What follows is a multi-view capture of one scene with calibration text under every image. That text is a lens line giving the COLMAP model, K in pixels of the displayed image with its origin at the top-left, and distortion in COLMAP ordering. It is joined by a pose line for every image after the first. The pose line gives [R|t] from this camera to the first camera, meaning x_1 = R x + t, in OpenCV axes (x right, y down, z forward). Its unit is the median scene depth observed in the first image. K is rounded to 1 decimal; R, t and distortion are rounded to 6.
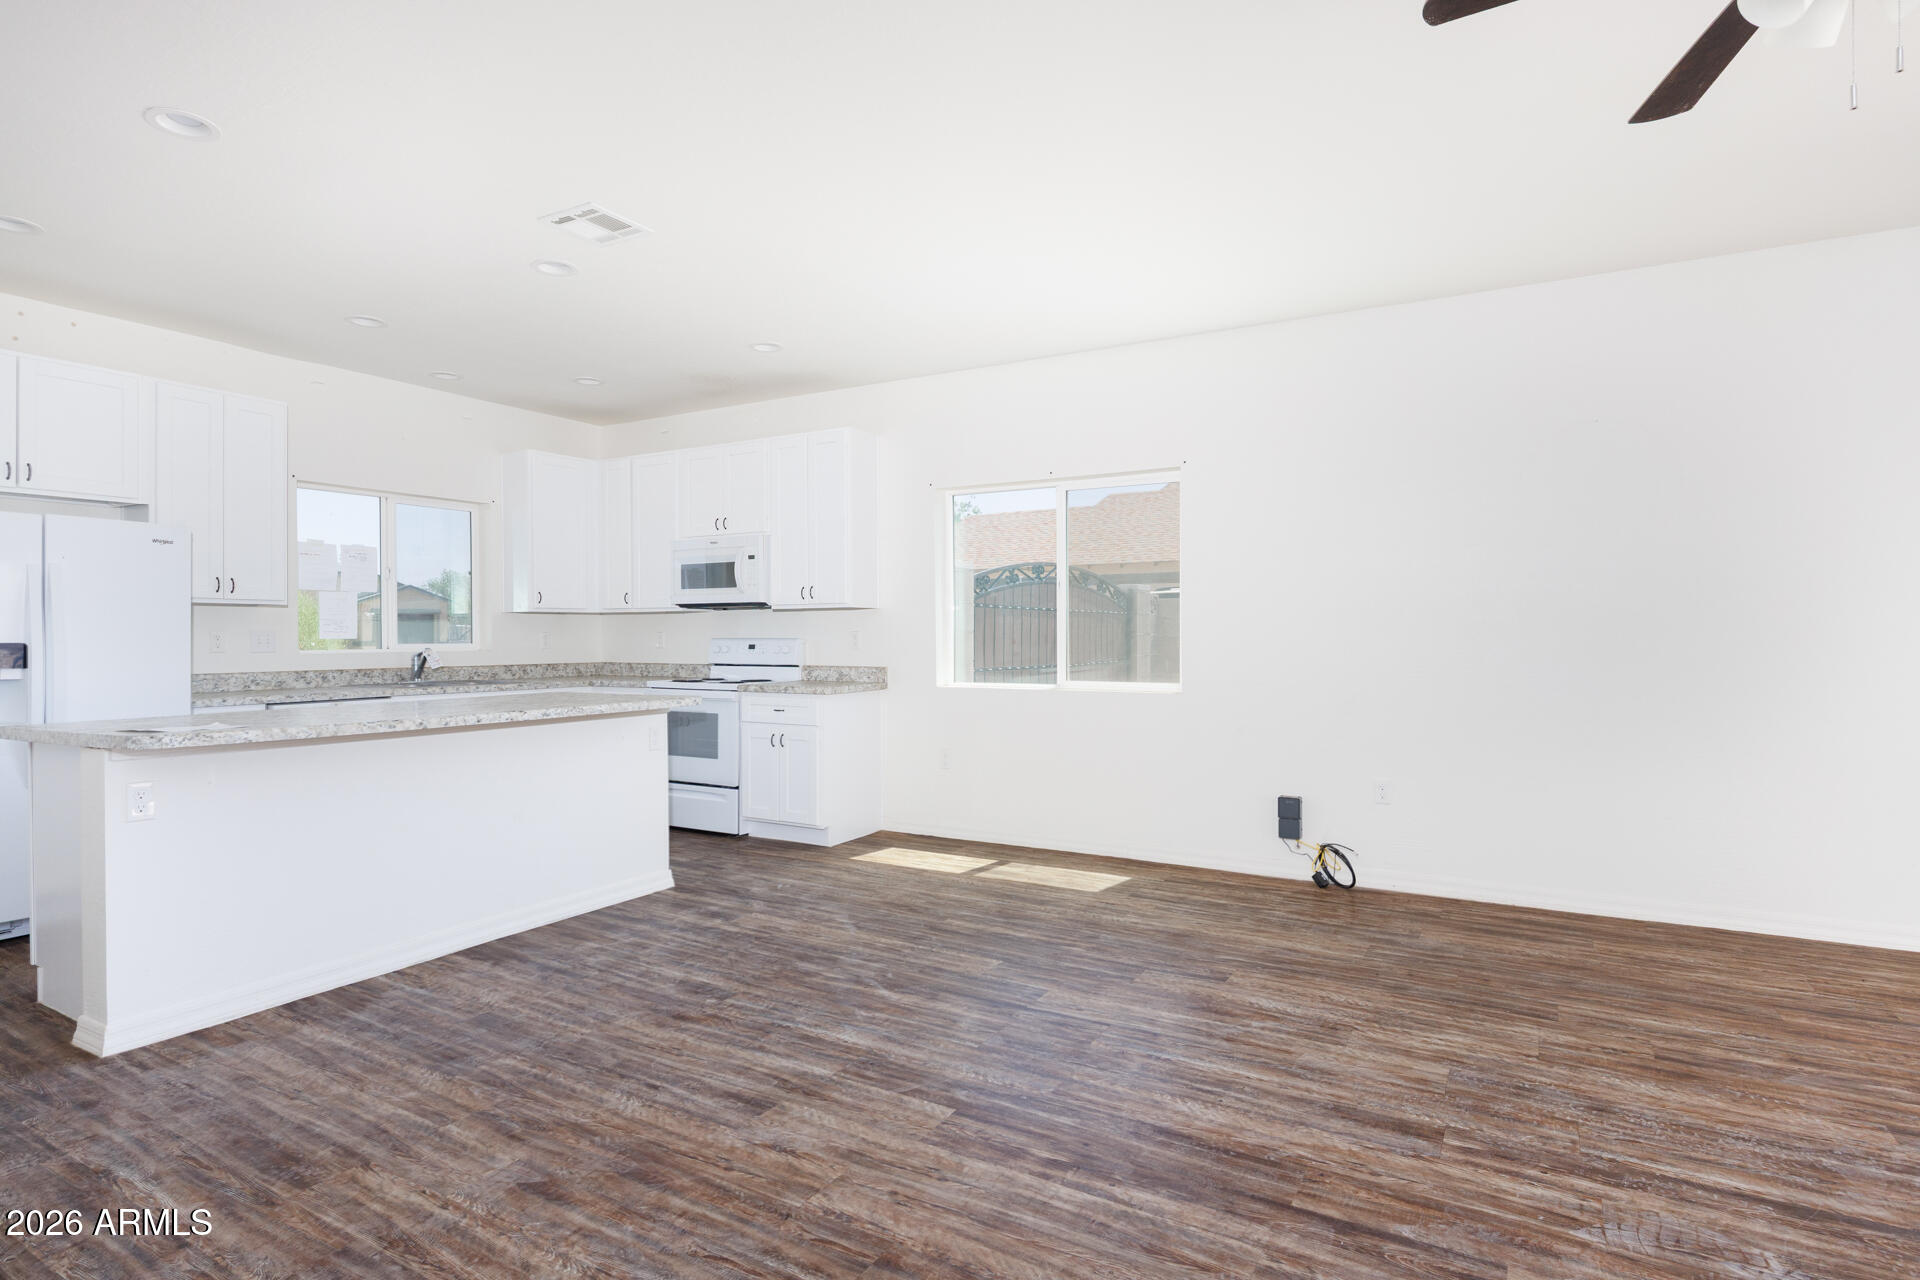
lens RADIAL K [[979.5, 0, 956.6], [0, 979.5, 640.4], [0, 0, 1]] dist [-0.008588, -0.000050]
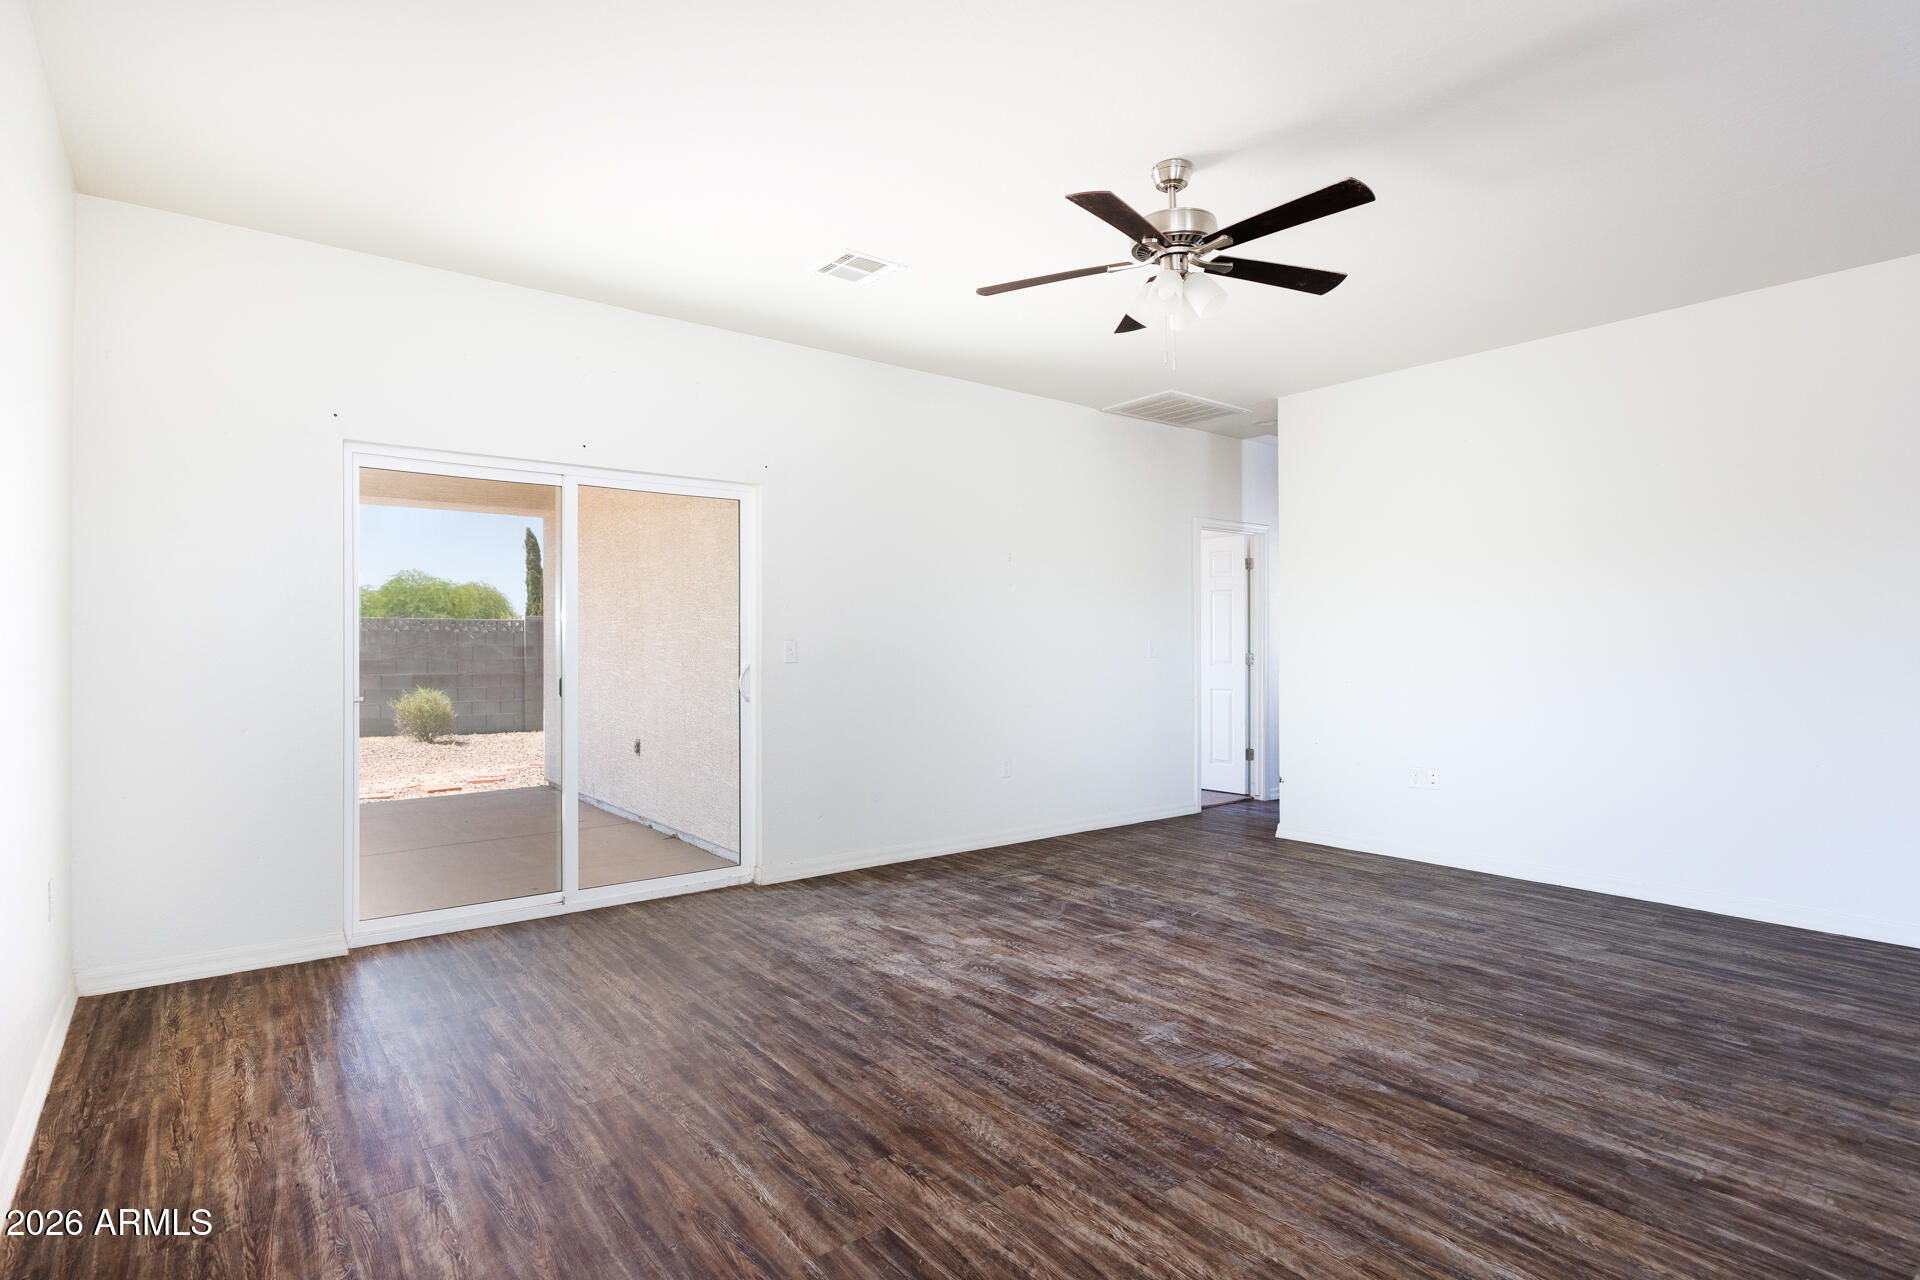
lens RADIAL K [[979.5, 0, 956.6], [0, 979.5, 640.4], [0, 0, 1]] dist [-0.008588, -0.000050]
pose [[-0.925872, 0.003844, 0.377817, 0.293264], [0.004174, 0.999991, 0.000055, -0.007570], [-0.377814, 0.001628, -0.925880, 1.462785]]
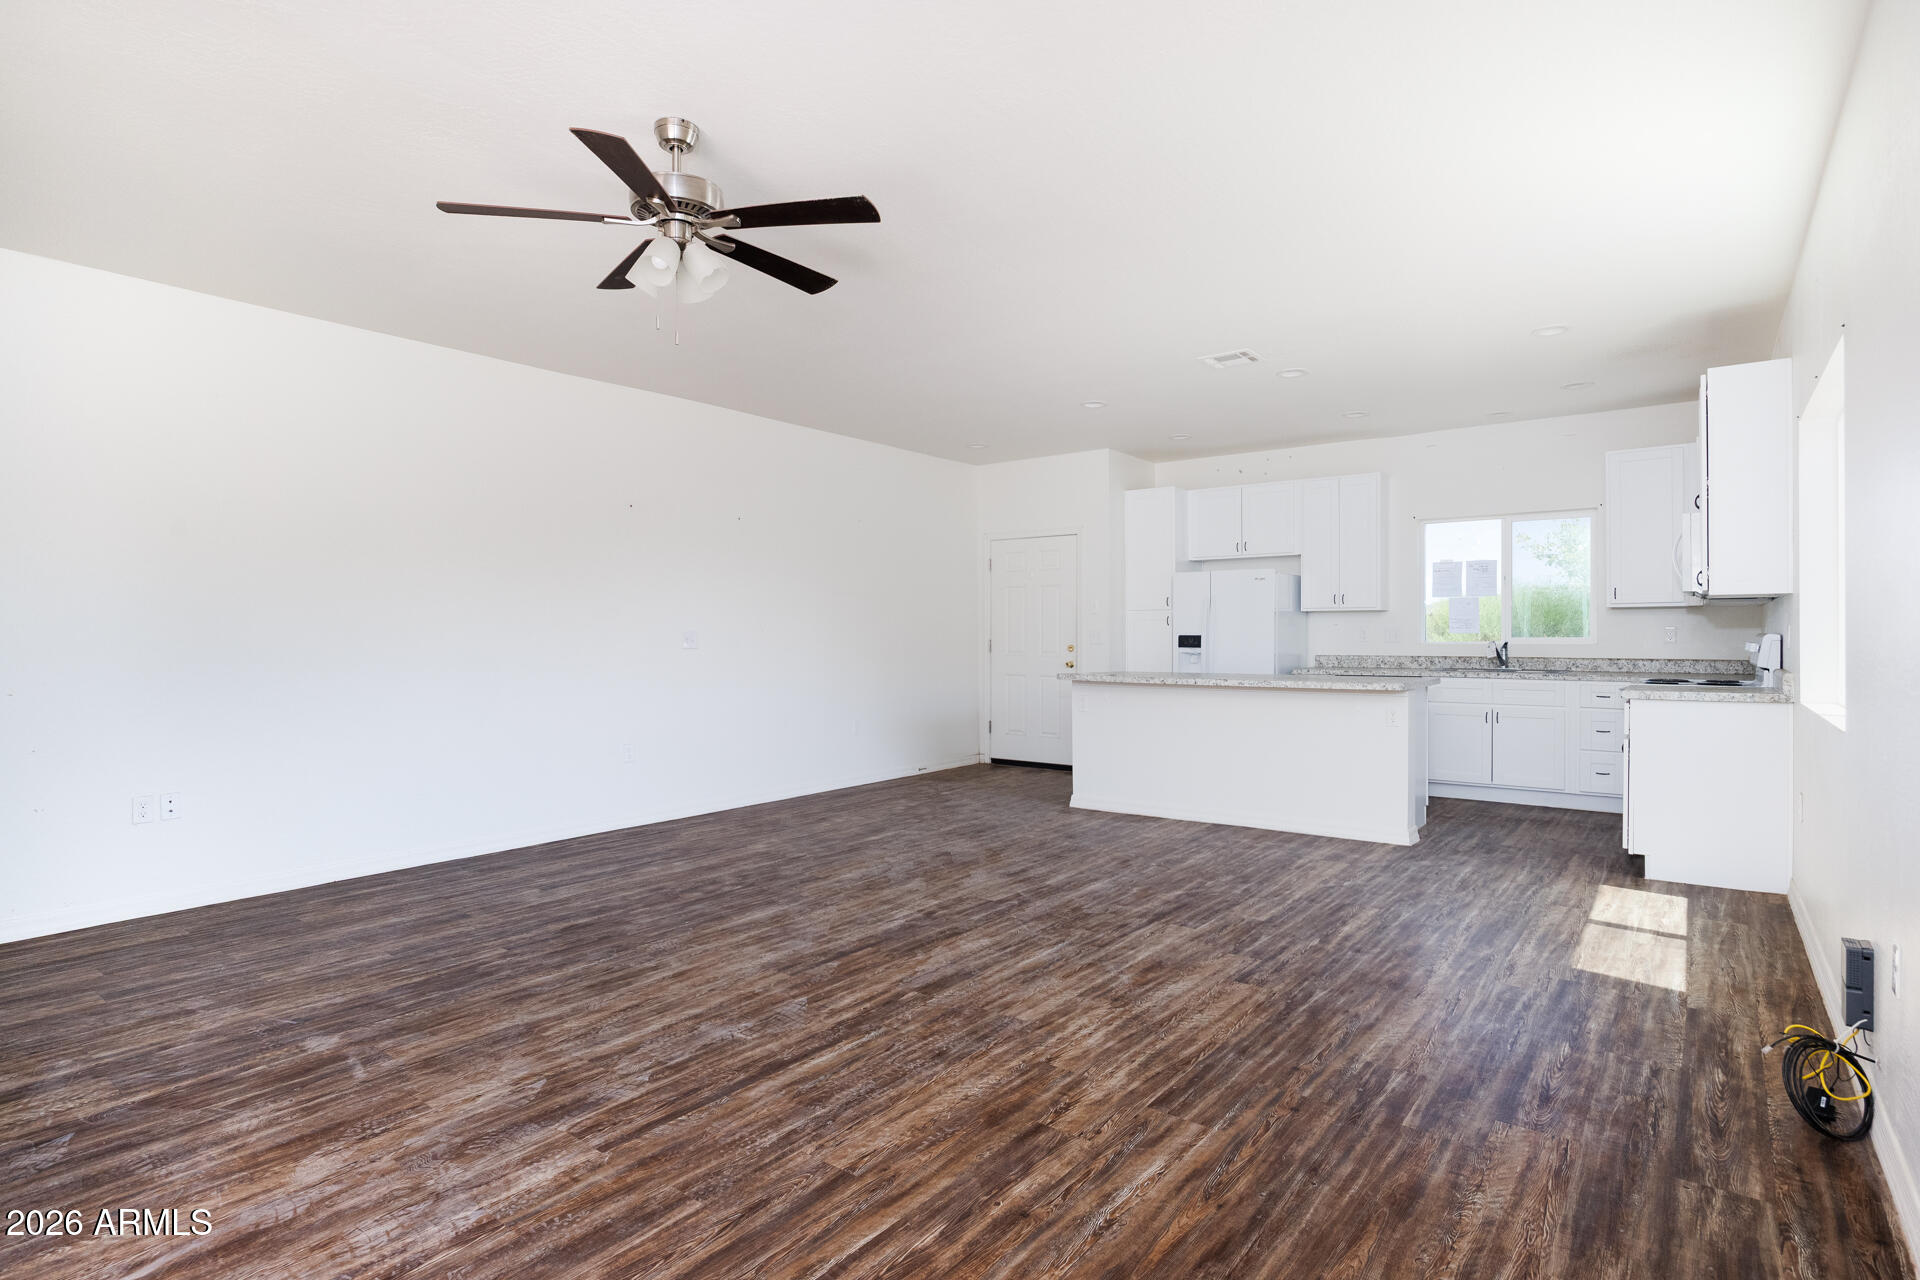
lens RADIAL K [[979.5, 0, 956.6], [0, 979.5, 640.4], [0, 0, 1]] dist [-0.008588, -0.000050]
pose [[-0.126711, 0.008992, -0.991899, 1.324401], [0.000137, 0.999959, 0.009048, -0.006625], [0.991940, 0.001011, -0.126707, 0.865681]]
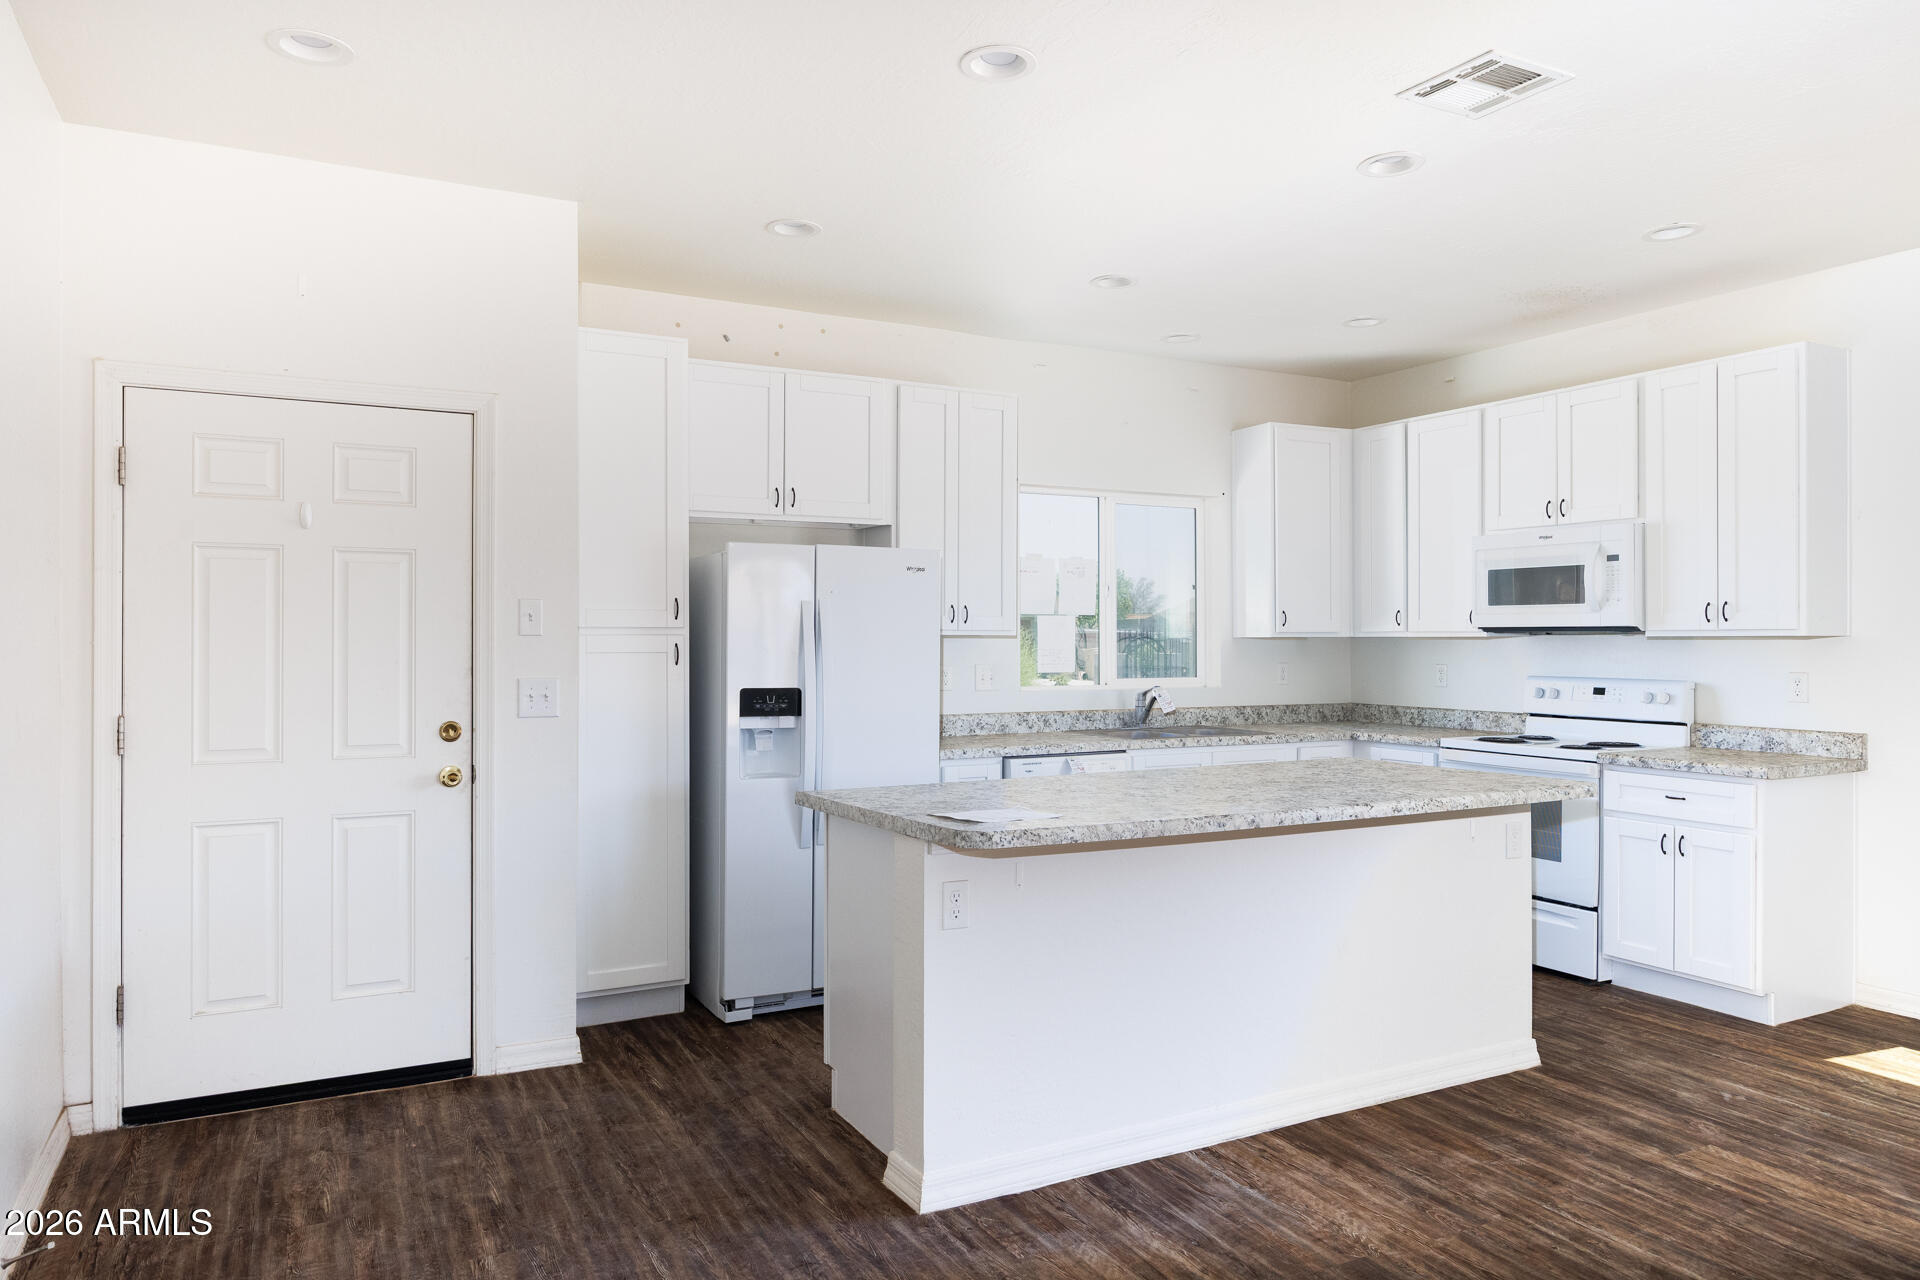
lens RADIAL K [[1268.3, 0, 960.0], [0, 1268.3, 640.0], [0, 0, 1]] dist [-0.003354, -0.001396]
pose [[0.848255, 0.003820, -0.529574, -0.238744], [-0.005618, 0.999983, -0.001786, -0.047185], [0.529558, 0.004490, 0.848262, 0.087446]]
